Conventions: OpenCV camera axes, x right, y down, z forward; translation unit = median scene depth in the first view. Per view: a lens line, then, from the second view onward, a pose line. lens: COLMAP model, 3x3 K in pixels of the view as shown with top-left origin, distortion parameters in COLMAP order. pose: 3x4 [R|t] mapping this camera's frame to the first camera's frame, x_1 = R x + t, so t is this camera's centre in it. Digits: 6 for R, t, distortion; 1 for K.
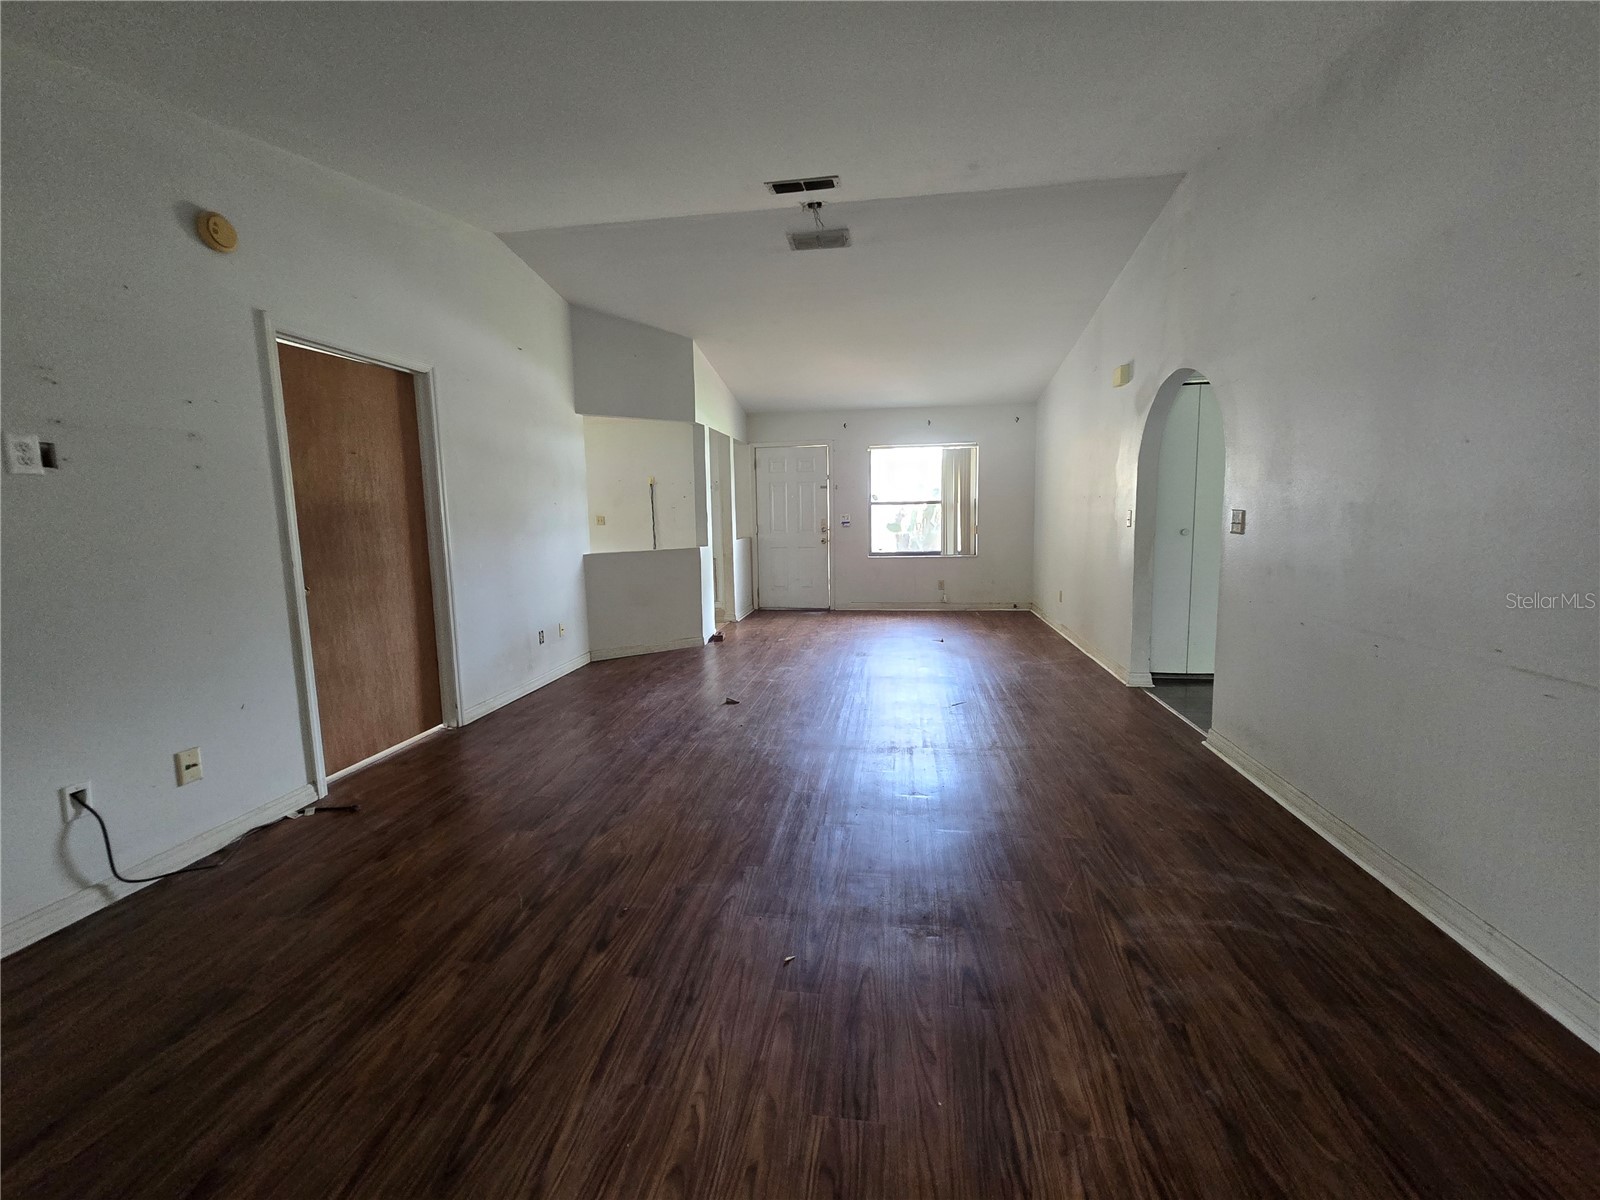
lens RADIAL K [[657.6, 0, 798.8], [0, 657.6, 590.6], [0, 0, 1]] dist [0.001625, 0.000624]
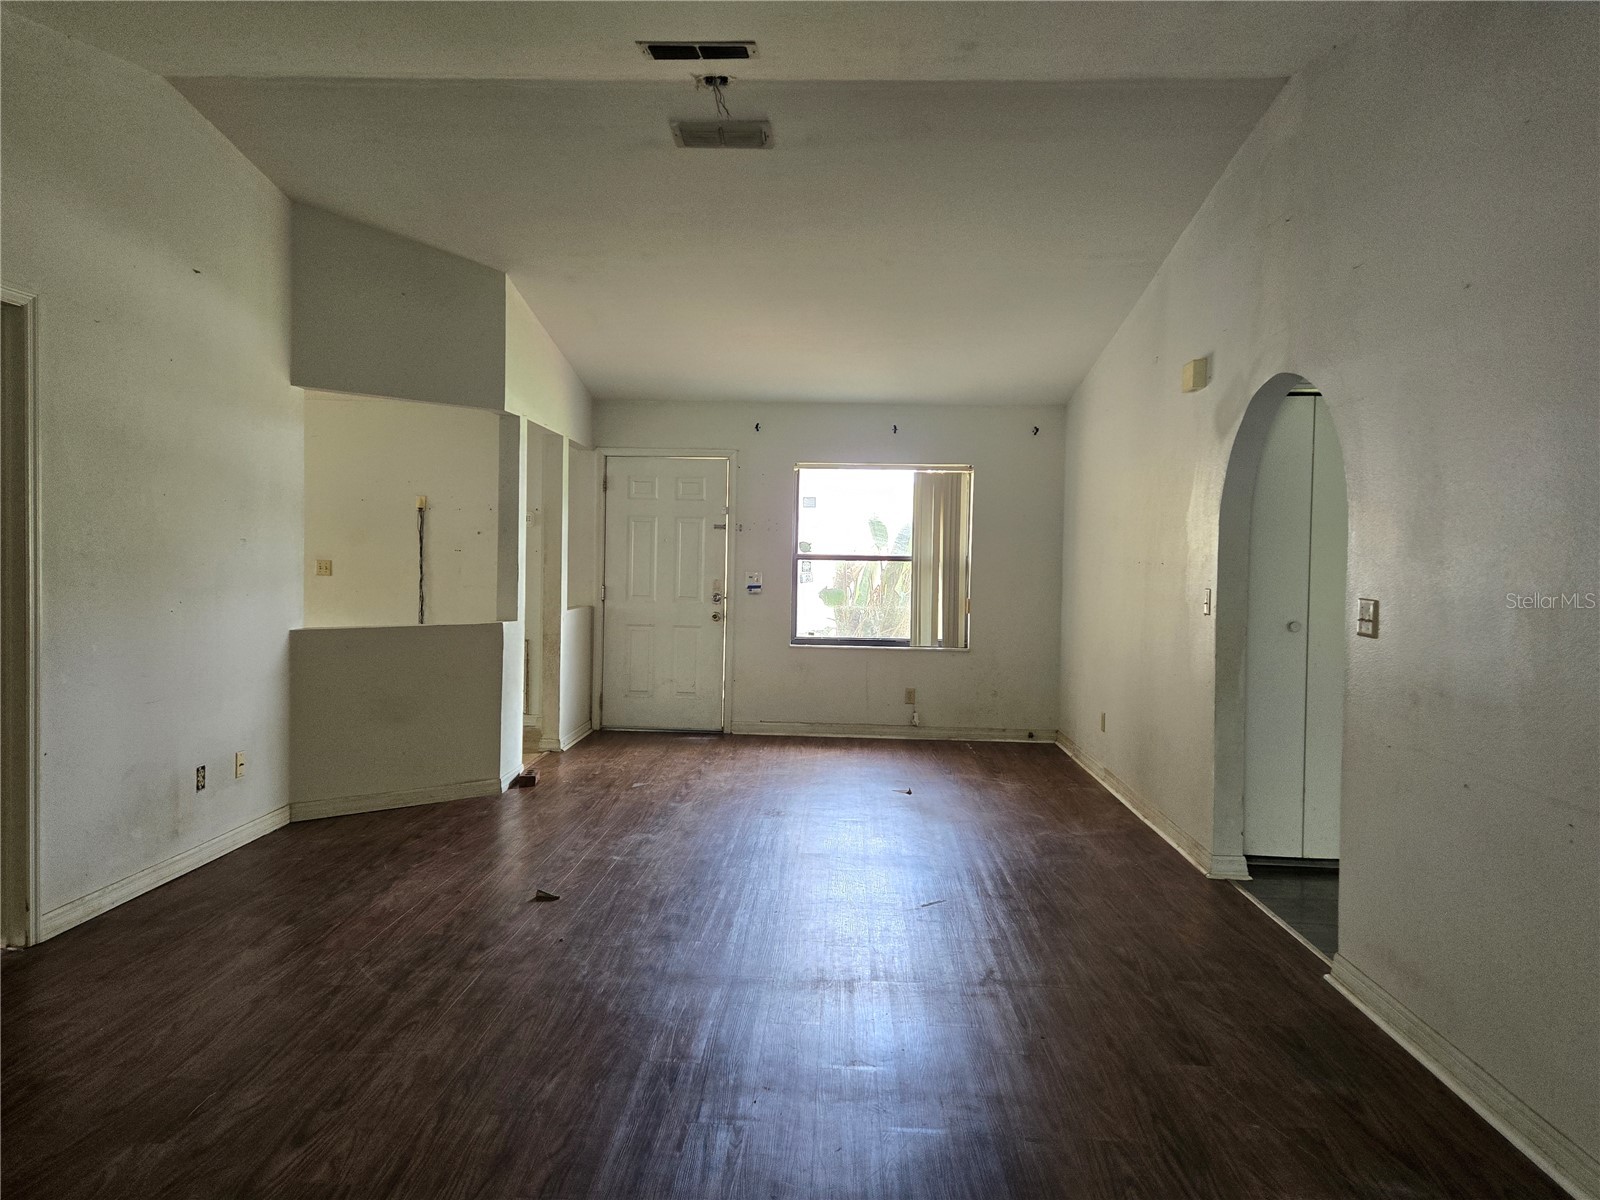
lens RADIAL K [[1125.5, 0, 786.0], [0, 1125.5, 588.6], [0, 0, 1]] dist [0.097418, -0.086705]
pose [[0.994656, 0.034377, 0.097348, 0.000686], [-0.025102, 0.995166, -0.094947, -0.009982], [-0.100142, 0.091996, 0.990711, -0.029605]]
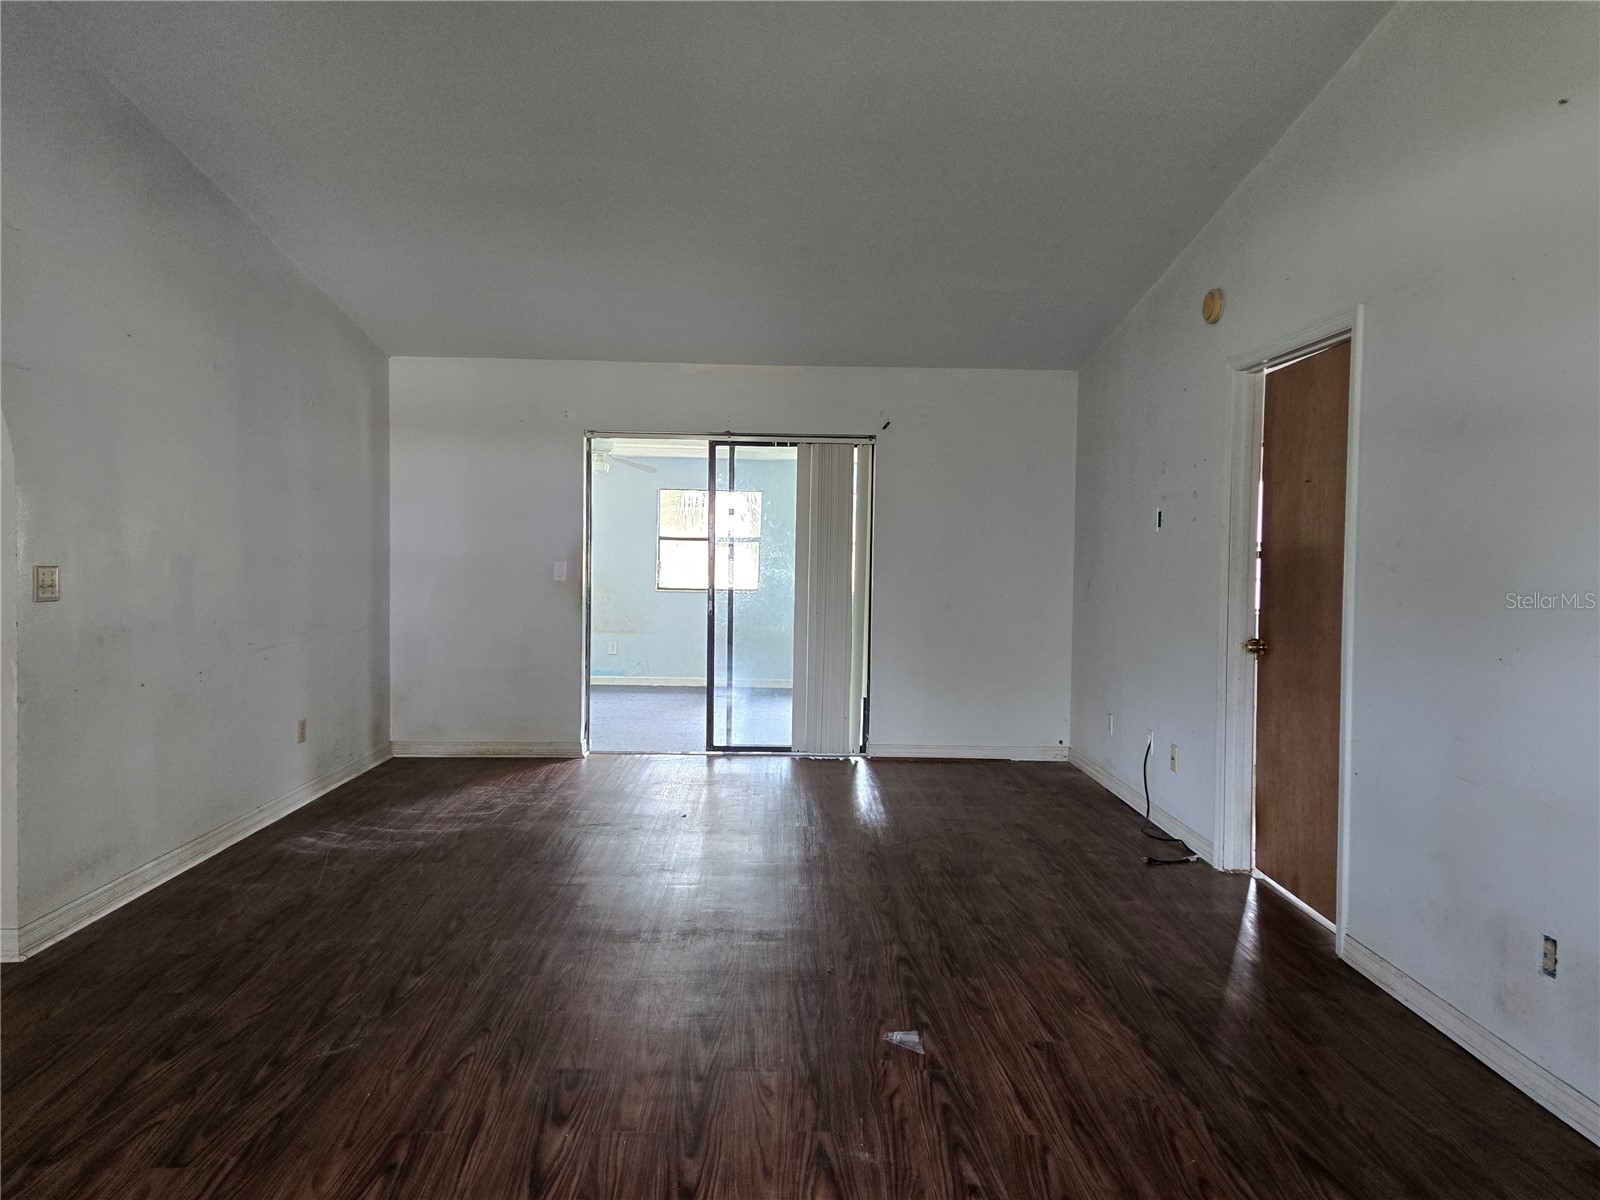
lens RADIAL K [[1125.5, 0, 791.8], [0, 1125.5, 593.9], [0, 0, 1]] dist [0.097418, -0.086705]
pose [[-0.986410, 0.011650, -0.163886, 0.080721], [-0.016196, 0.985730, 0.167556, -0.223244], [0.163500, 0.167933, -0.972145, 1.670029]]
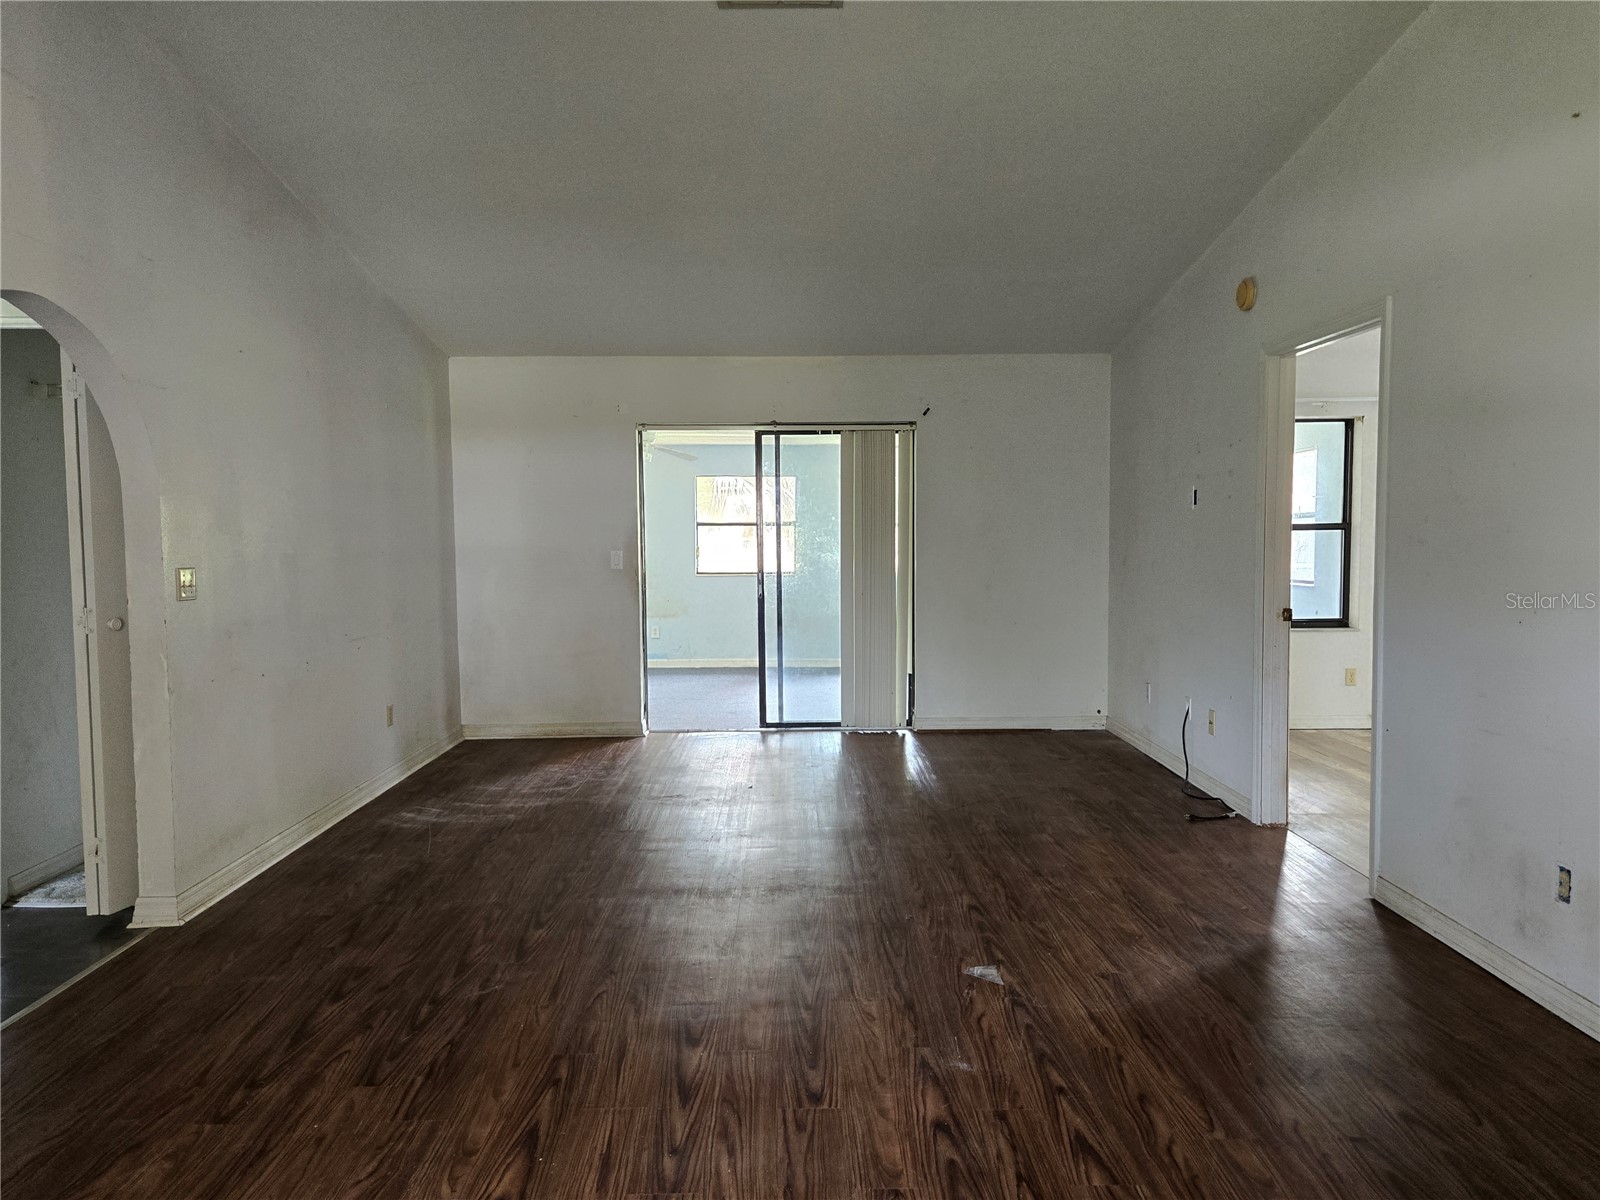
lens RADIAL K [[1125.5, 0, 802.0], [0, 1125.5, 613.6], [0, 0, 1]] dist [0.097418, -0.086705]
pose [[-0.986759, 0.040757, -0.156990, 0.139126], [0.008318, 0.979356, 0.201971, -0.239515], [0.161981, 0.197991, -0.966727, 1.735736]]
